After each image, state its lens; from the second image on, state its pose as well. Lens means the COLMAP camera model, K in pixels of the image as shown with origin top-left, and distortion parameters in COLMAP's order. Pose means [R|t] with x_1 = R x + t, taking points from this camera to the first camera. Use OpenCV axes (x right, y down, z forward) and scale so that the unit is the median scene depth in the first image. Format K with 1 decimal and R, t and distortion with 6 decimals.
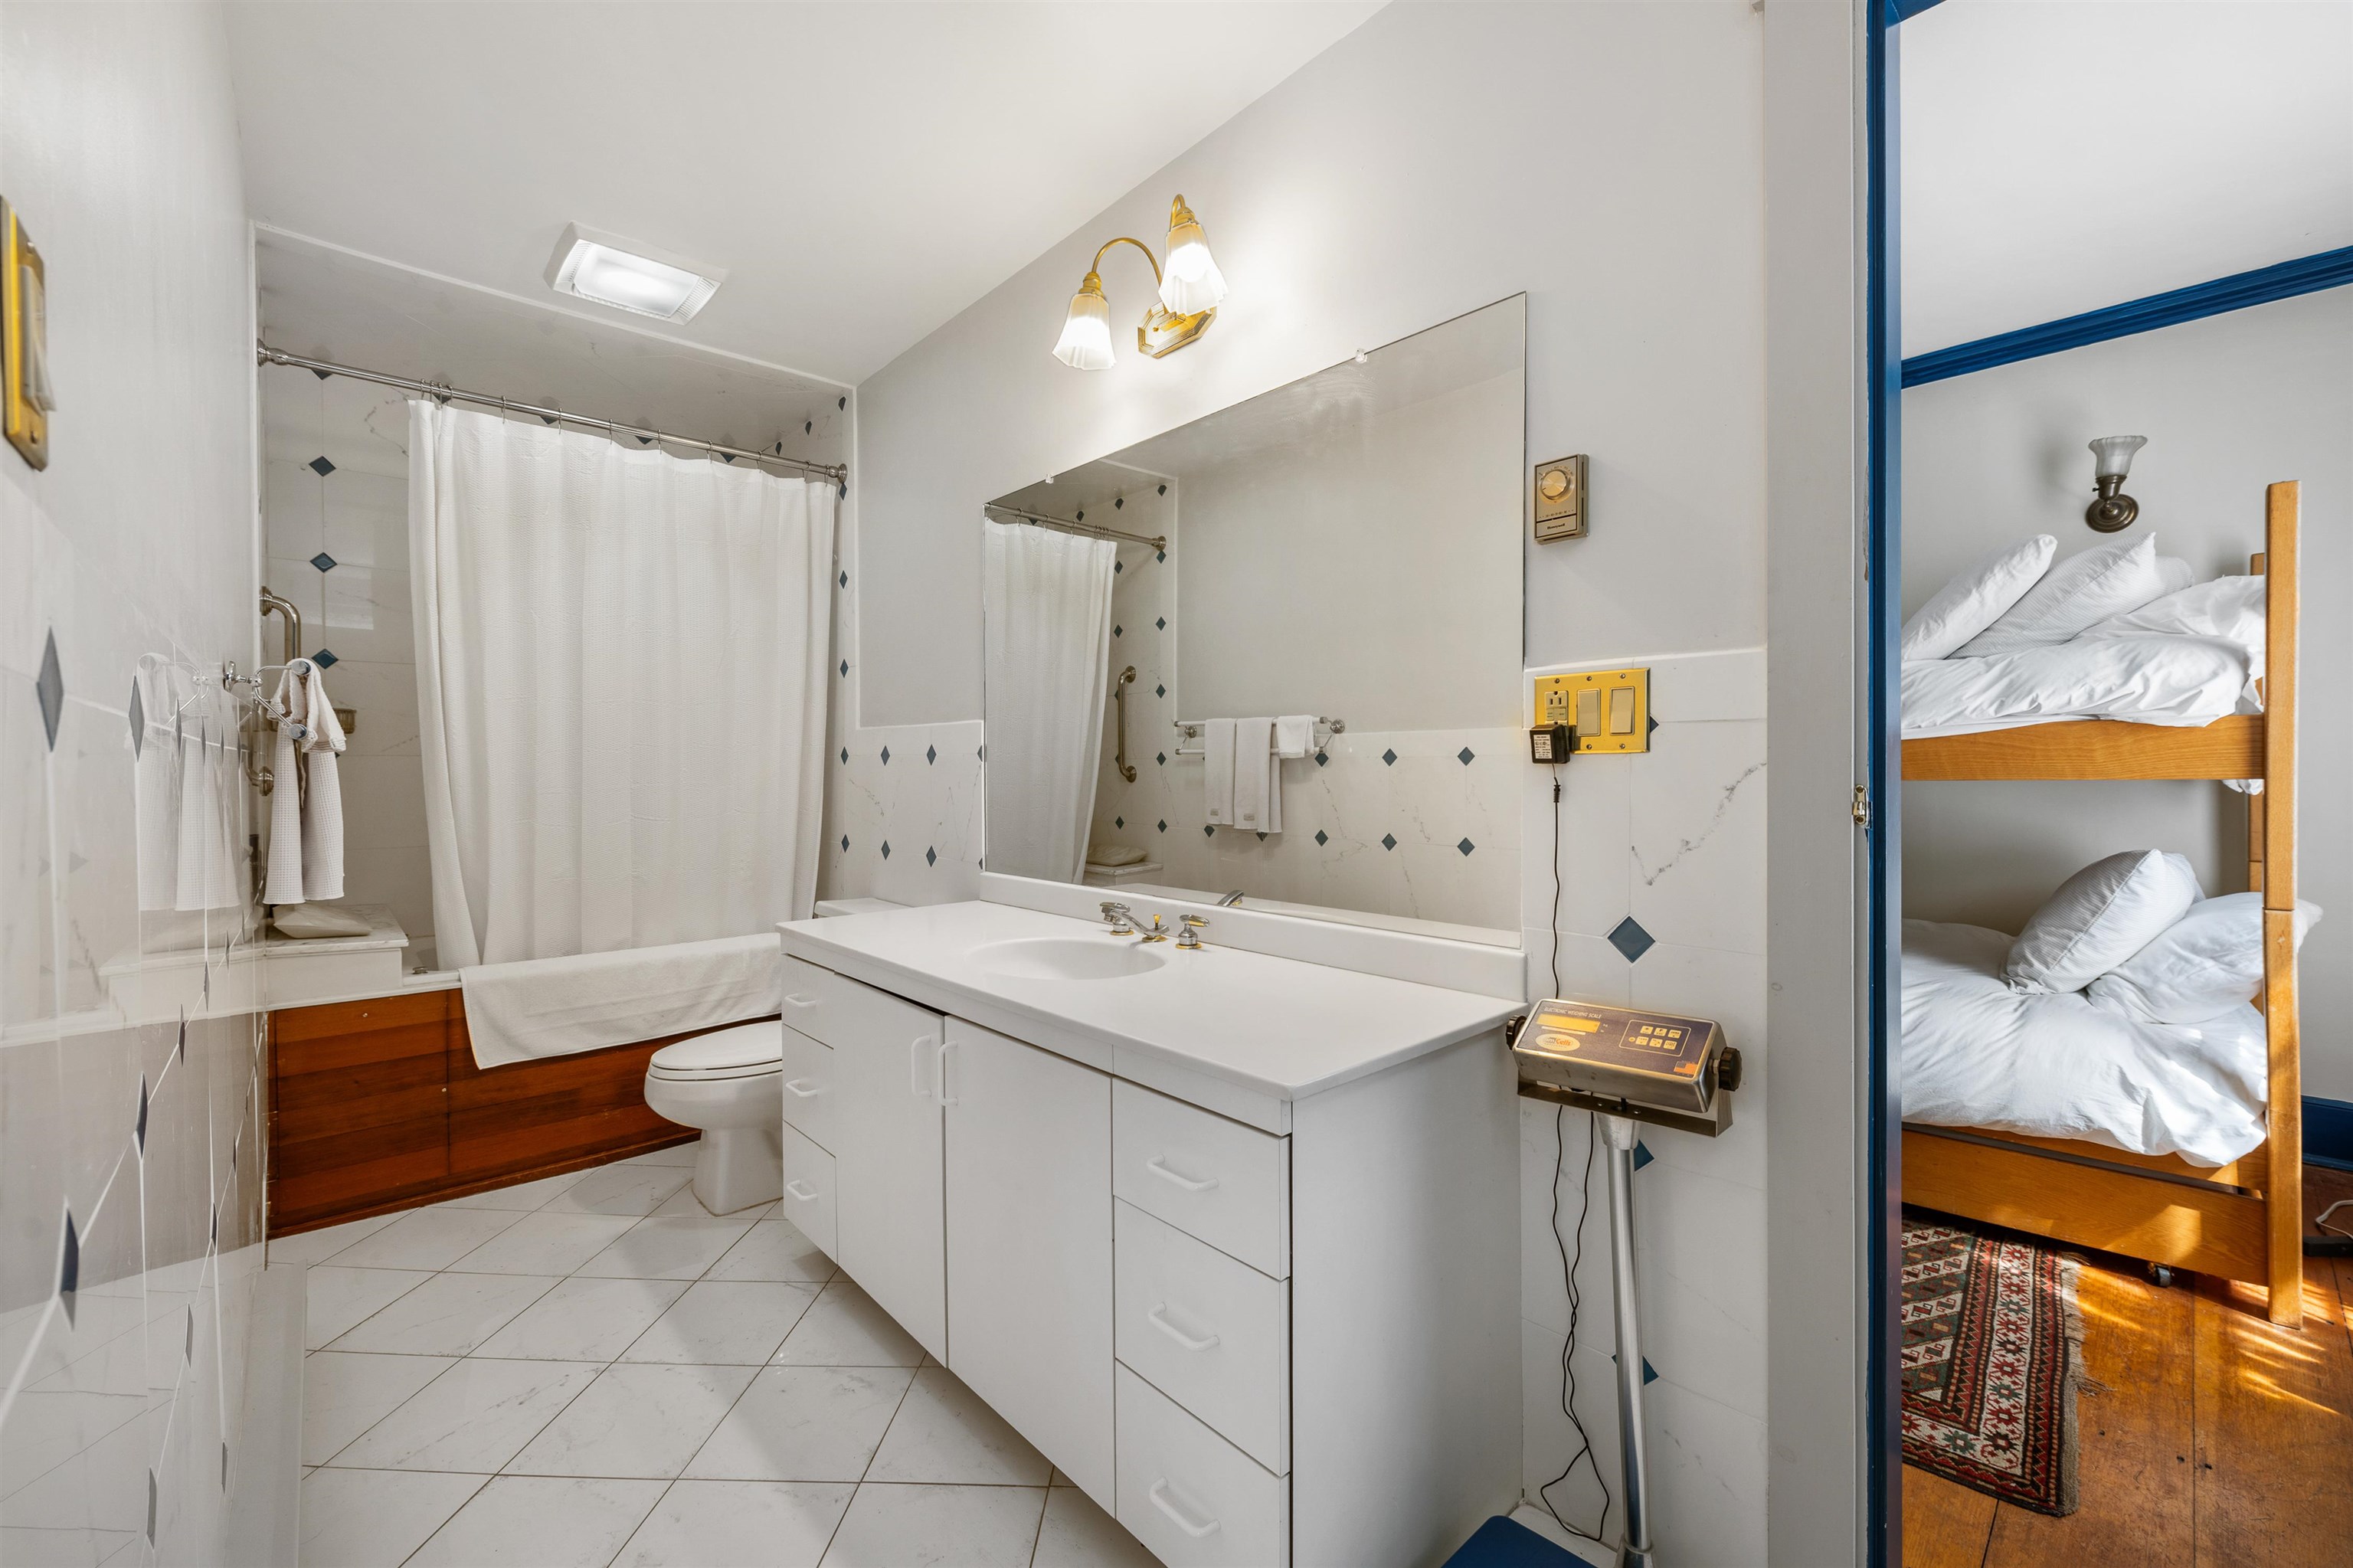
lens RADIAL K [[953.6, 0, 1174.7], [0, 953.6, 779.9], [0, 0, 1]] dist [-0.009316, 0.001690]
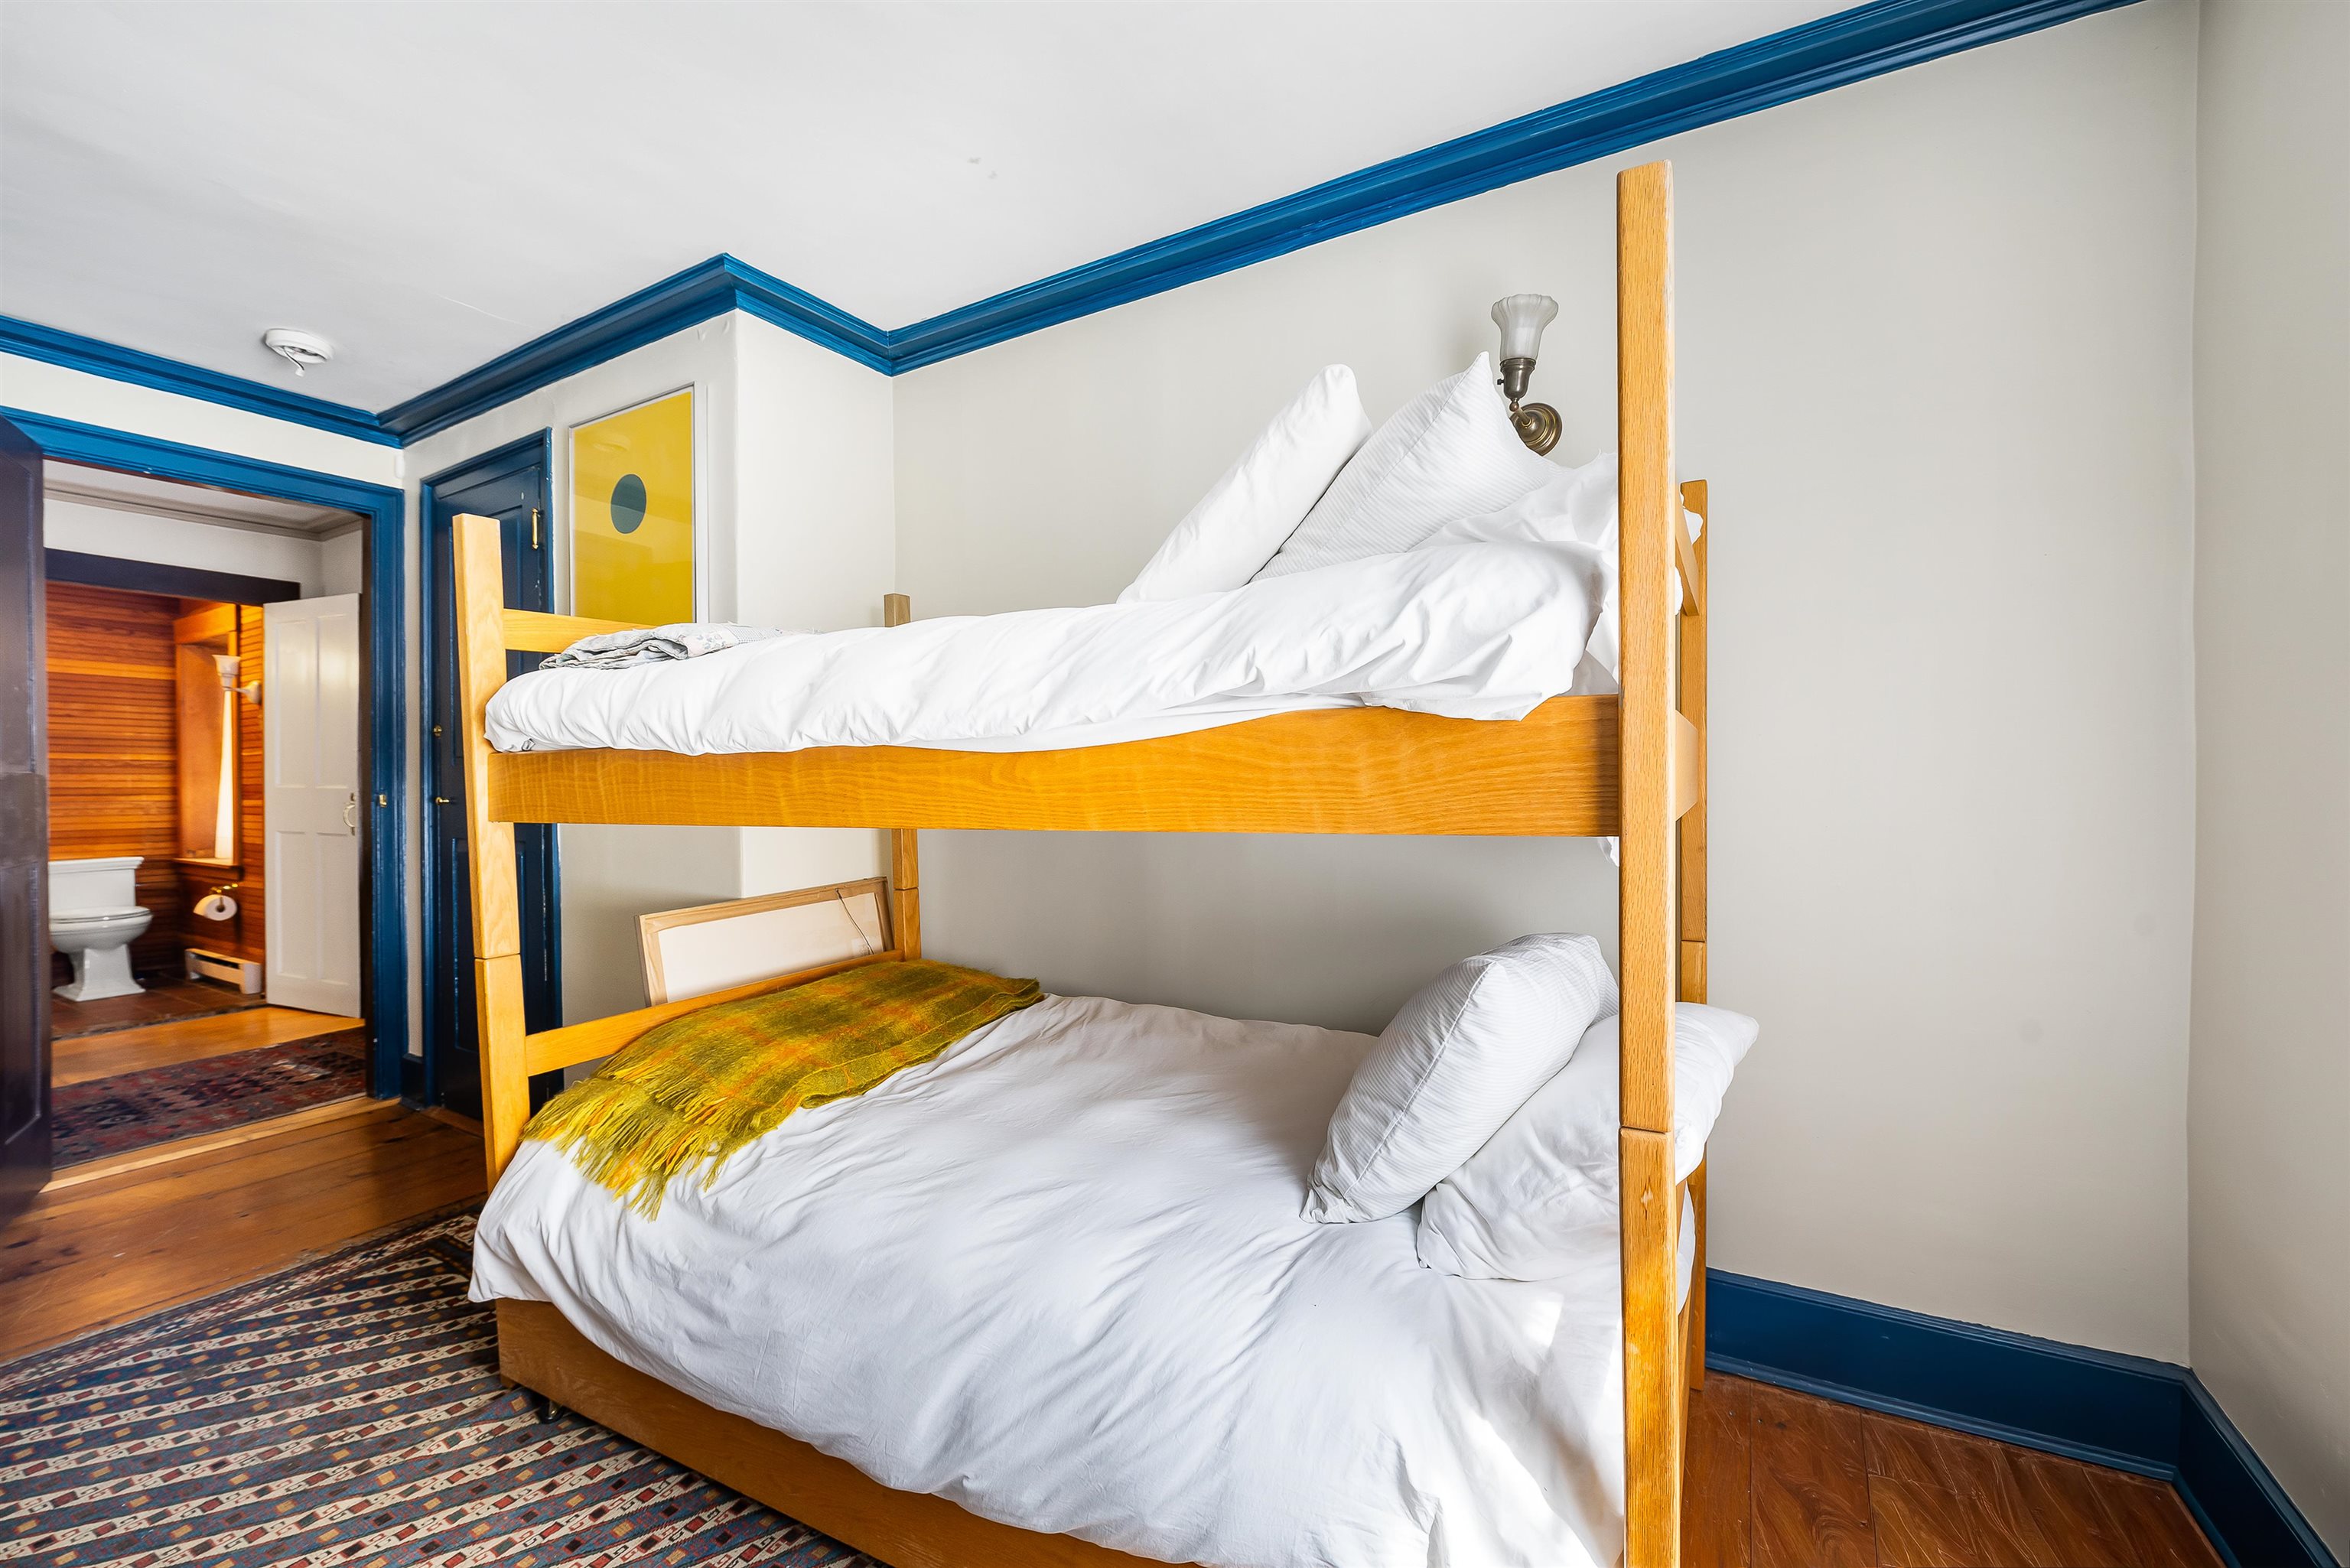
lens RADIAL K [[952.3, 0, 1182.1], [0, 952.3, 797.6], [0, 0, 1]] dist [-0.009316, 0.001690]
pose [[0.955068, 0.002358, 0.296376, 0.713855], [-0.000813, 0.999985, -0.005337, -0.014842], [-0.296385, 0.004856, 0.955056, 0.547288]]
